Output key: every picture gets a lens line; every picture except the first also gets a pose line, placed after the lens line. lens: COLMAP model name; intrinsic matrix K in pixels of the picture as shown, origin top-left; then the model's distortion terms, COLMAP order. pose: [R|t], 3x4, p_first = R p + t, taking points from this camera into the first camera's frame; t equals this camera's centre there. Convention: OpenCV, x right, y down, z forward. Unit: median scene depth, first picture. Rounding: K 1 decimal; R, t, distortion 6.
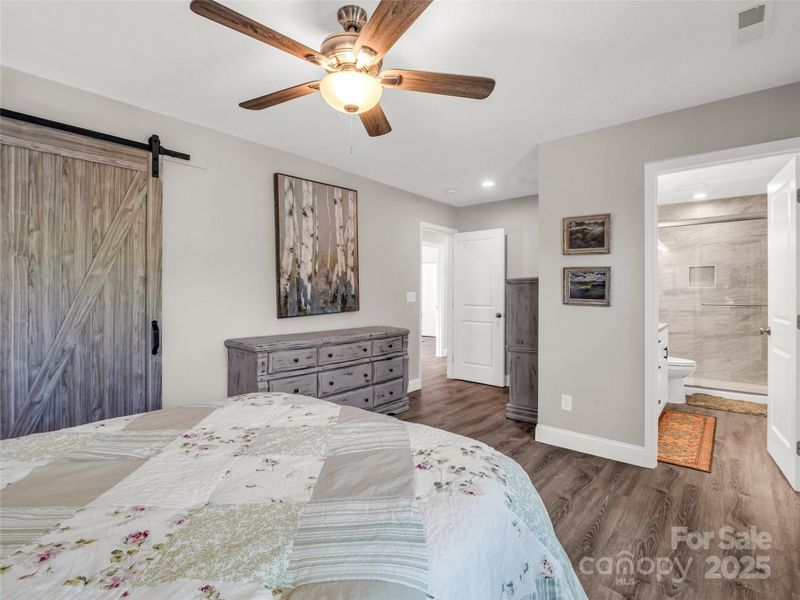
lens RADIAL K [[394.5, 0, 398.3], [0, 394.5, 292.7], [0, 0, 1]] dist [-0.009100, -0.004787]
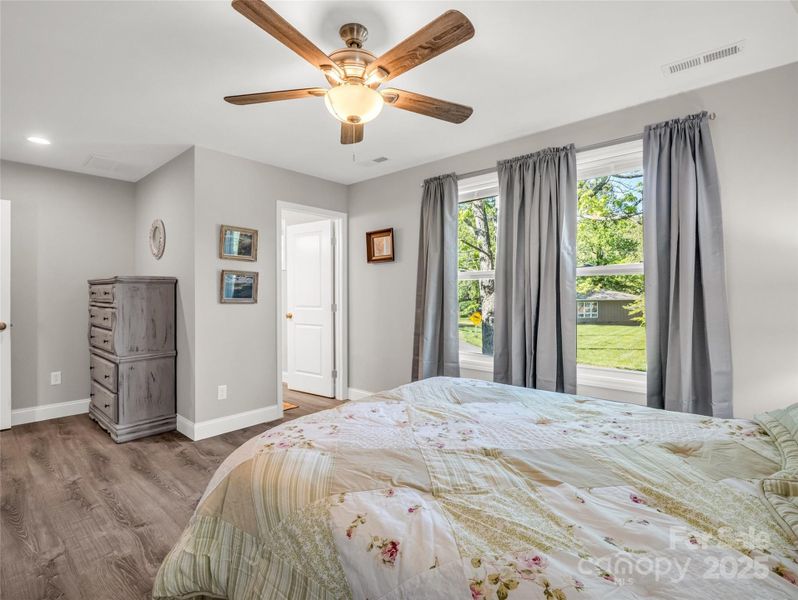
lens RADIAL K [[393.5, 0, 397.3], [0, 393.5, 292.7], [0, 0, 1]] dist [-0.009100, -0.004787]
pose [[0.015669, -0.001443, 0.999876, -0.707591], [0.001170, 0.999998, 0.001425, -0.001522], [-0.999877, 0.001148, 0.015670, 0.520164]]
